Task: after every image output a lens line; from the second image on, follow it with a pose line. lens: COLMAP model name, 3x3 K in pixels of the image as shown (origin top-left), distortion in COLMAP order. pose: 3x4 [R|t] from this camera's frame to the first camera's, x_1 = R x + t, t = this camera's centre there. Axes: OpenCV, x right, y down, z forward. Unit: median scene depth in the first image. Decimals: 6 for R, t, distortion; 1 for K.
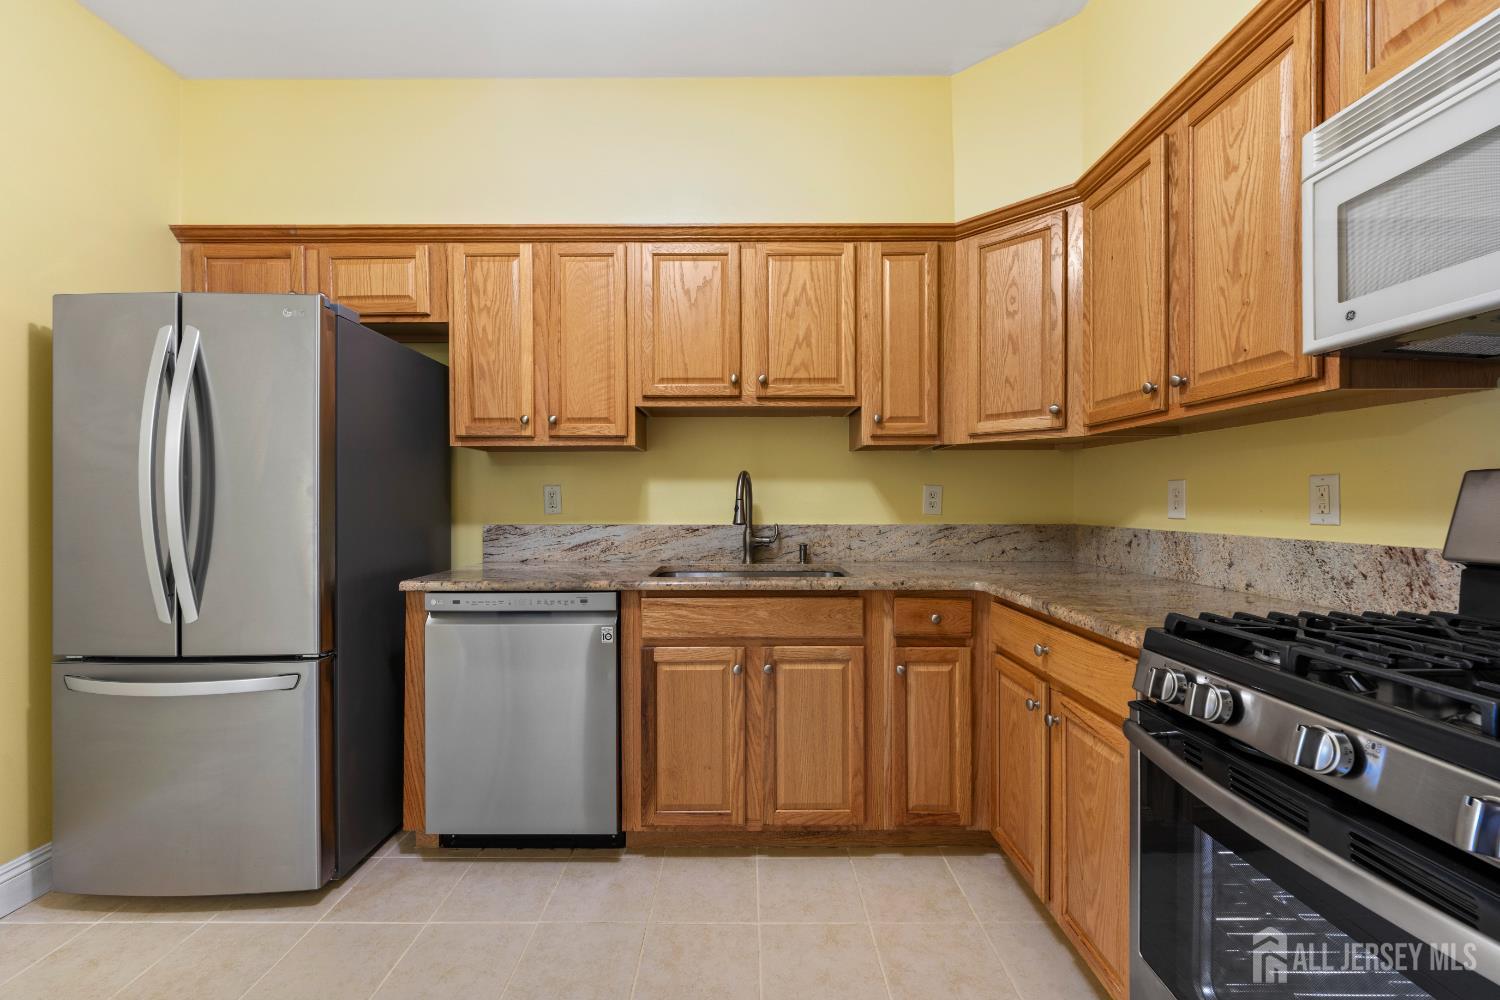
lens RADIAL K [[606.2, 0, 745.9], [0, 606.2, 501.3], [0, 0, 1]] dist [-0.000430, -0.000617]
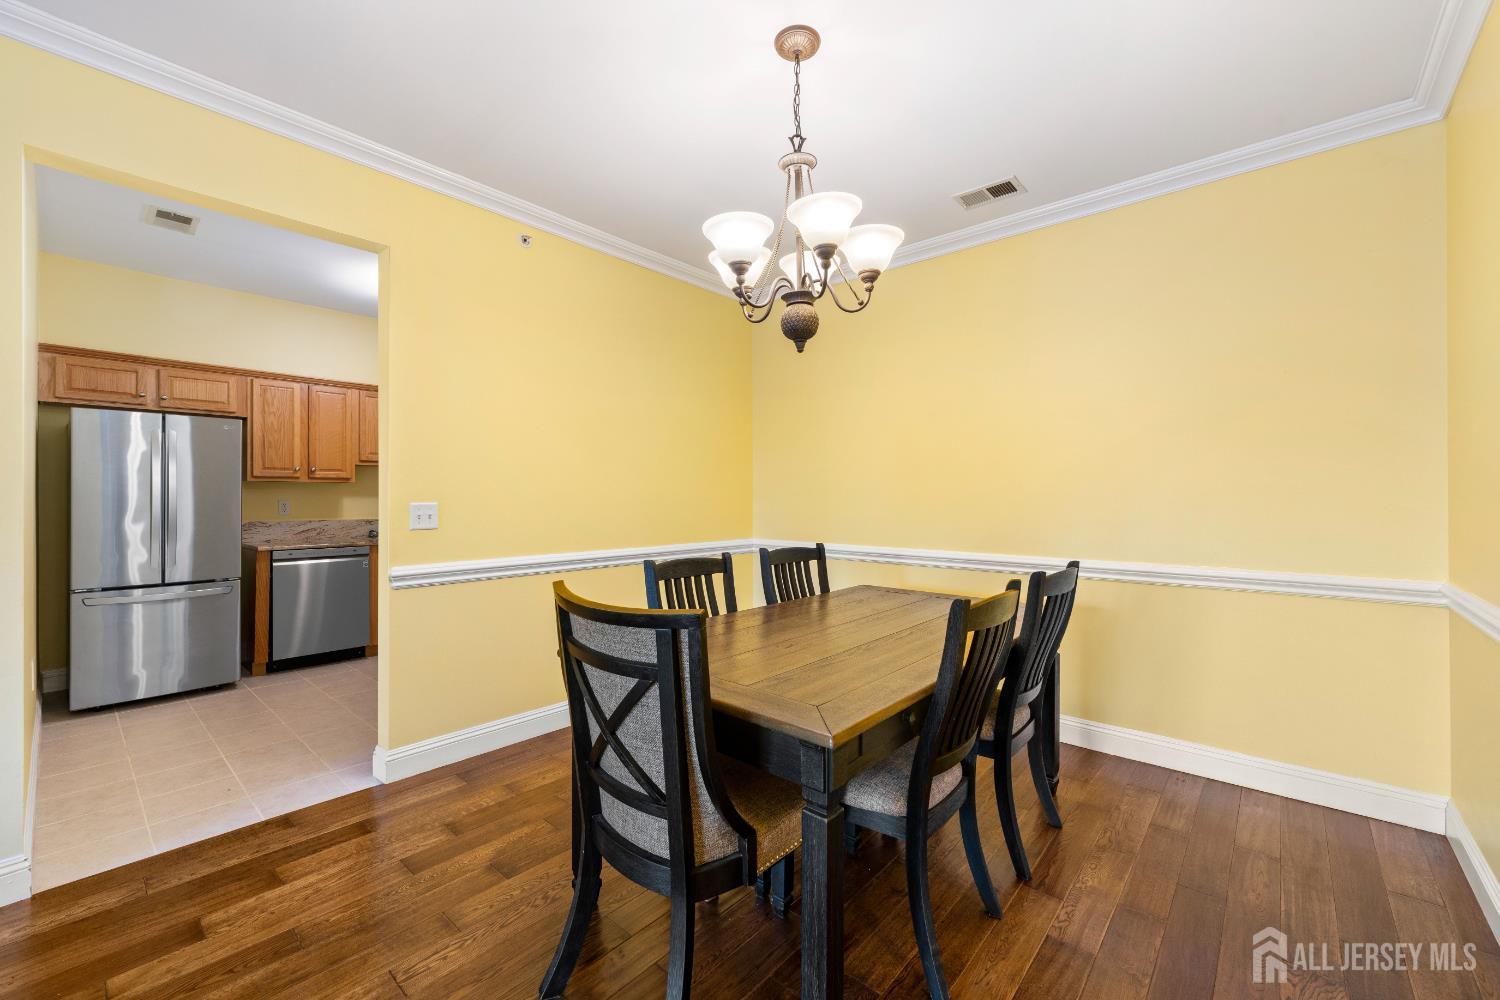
lens RADIAL K [[608.2, 0, 732.0], [0, 608.2, 493.6], [0, 0, 1]] dist [-0.000470, -0.000127]
pose [[0.670448, 0.007903, 0.741914, -1.041945], [0.000003, 0.999943, -0.010654, -0.034392], [-0.741957, 0.007145, 0.670410, -1.707556]]
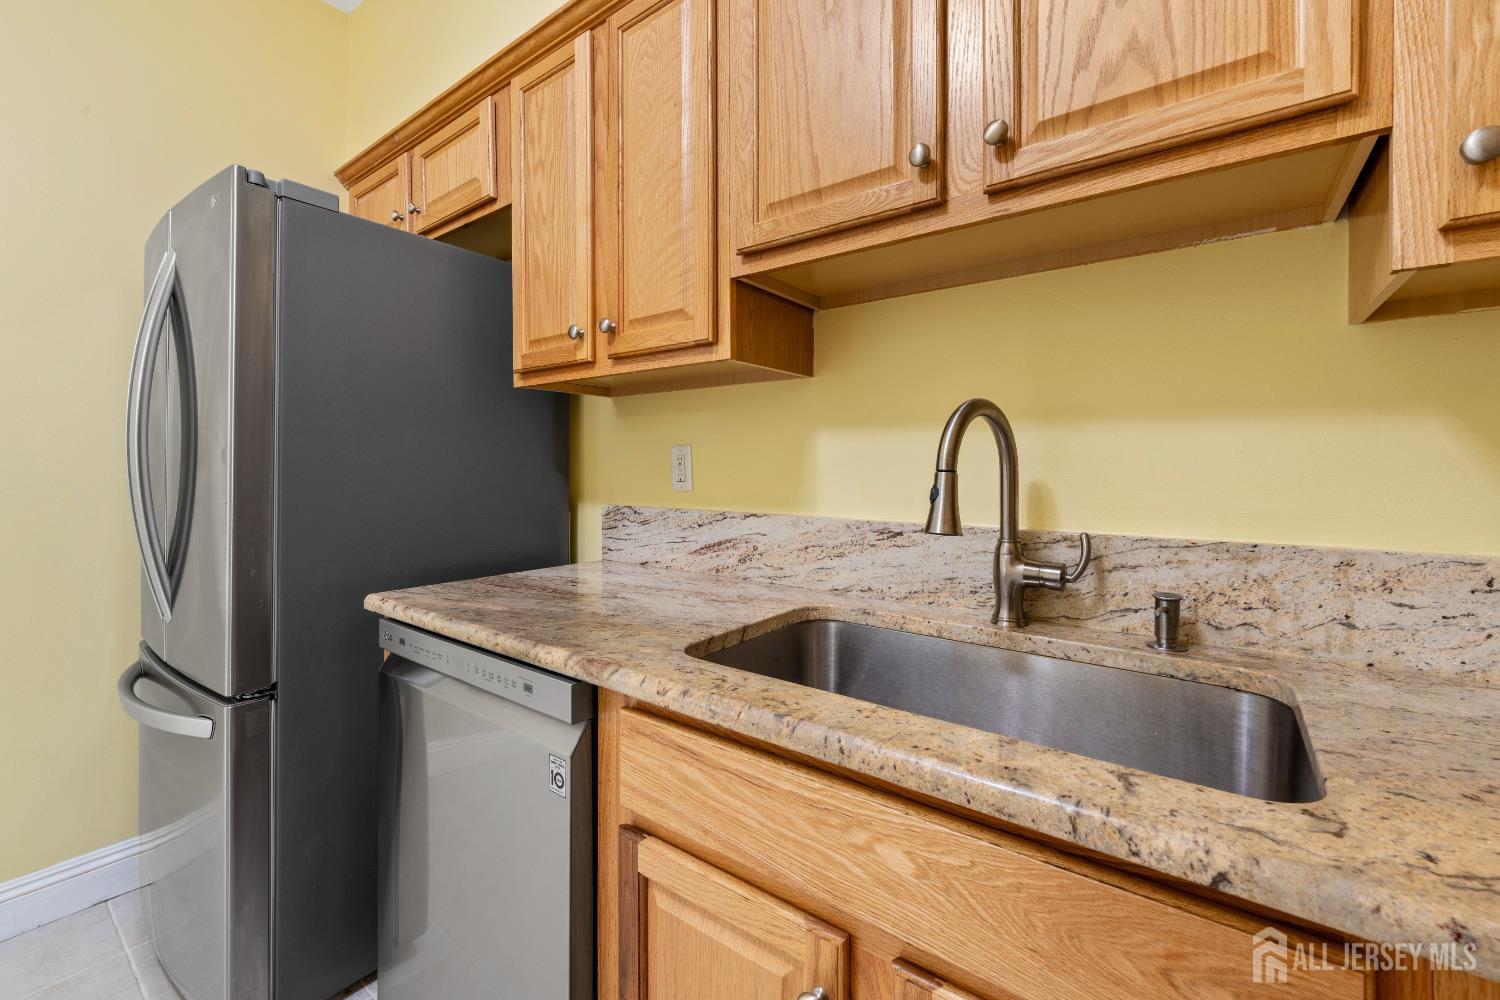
lens RADIAL K [[620.2, 0, 746.7], [0, 620.2, 468.0], [0, 0, 1]] dist [-0.001533, -0.000352]
pose [[0.797803, 0.004318, -0.602903, 0.149820], [-0.004958, 0.999988, 0.000600, -0.004781], [0.602898, 0.002511, 0.797814, 0.711723]]
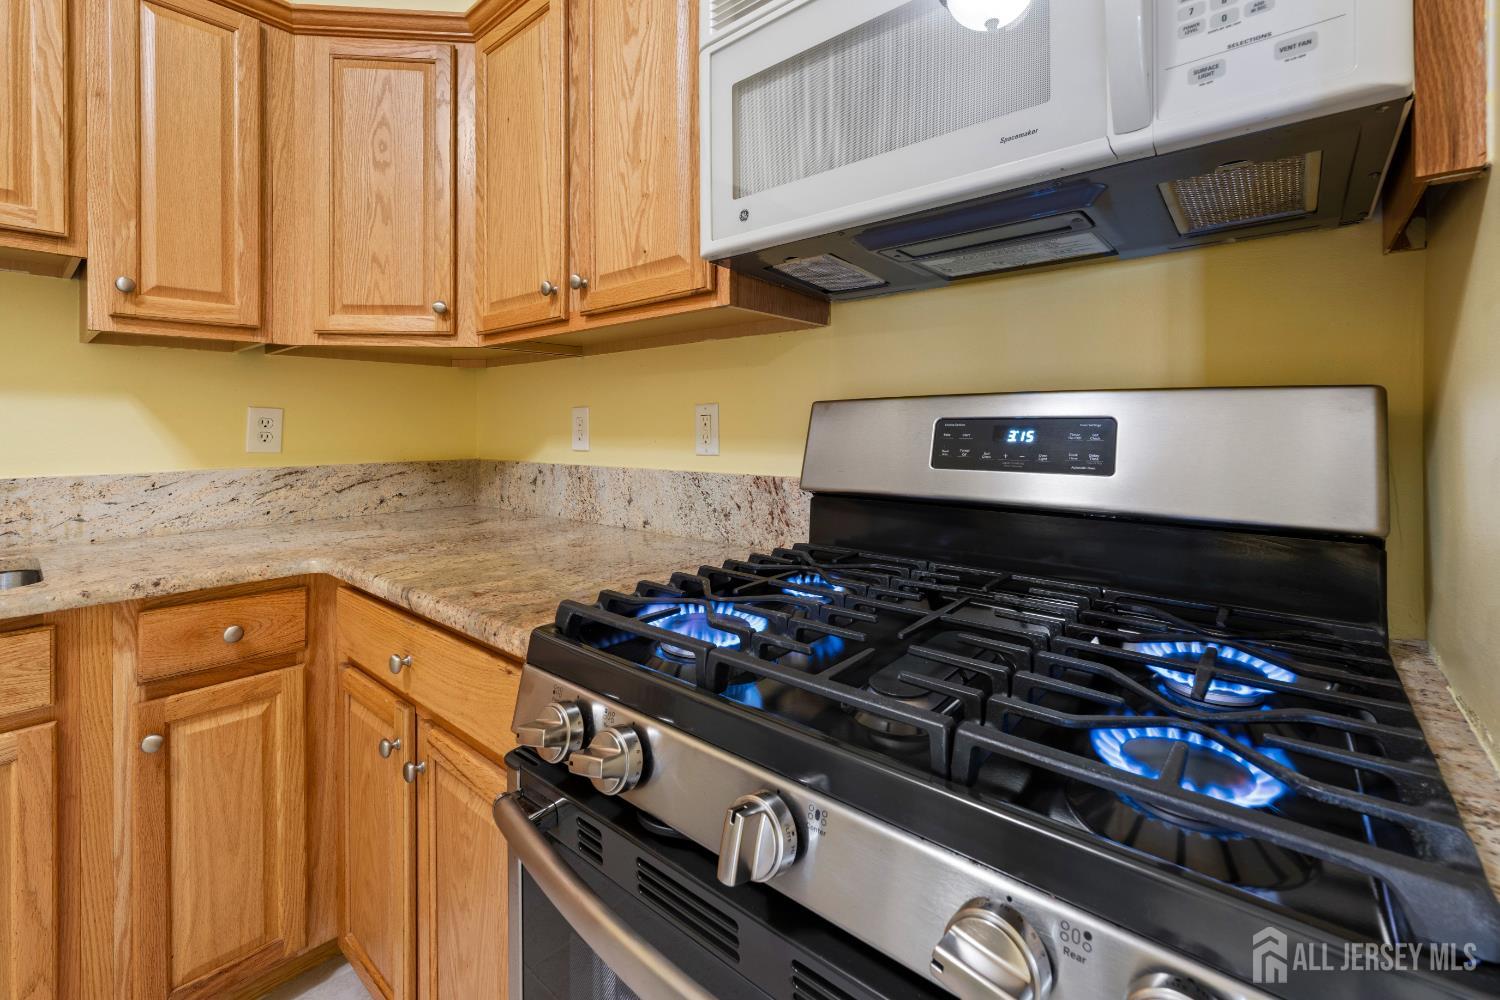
lens RADIAL K [[635.7, 0, 748.0], [0, 635.7, 425.4], [0, 0, 1]] dist [-0.002504, -0.000084]
pose [[0.649003, 0.000673, 0.760786, 0.167472], [0.003856, 0.999984, -0.004173, -0.003315], [-0.760776, 0.005642, 0.648990, 0.217122]]
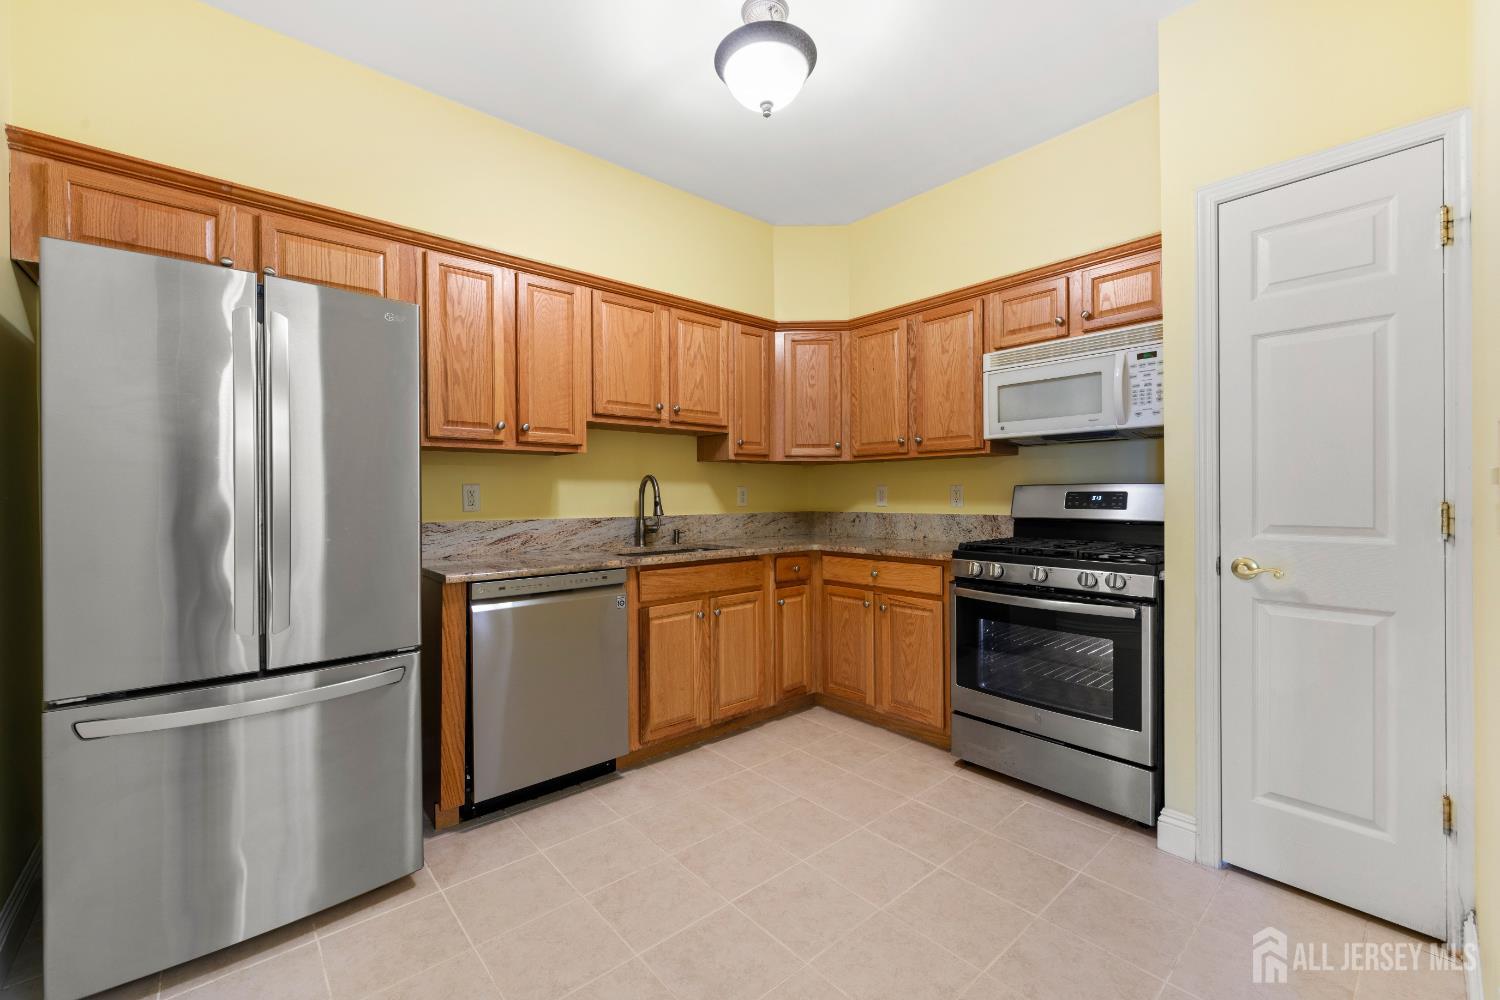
lens RADIAL K [[609.1, 0, 744.8], [0, 609.1, 492.5], [0, 0, 1]] dist [0.000102, -0.000110]
pose [[0.753337, 0.000919, 0.657634, -0.873376], [0.004813, 0.999965, -0.006911, -0.002960], [-0.657617, 0.008371, 0.753306, -0.154539]]
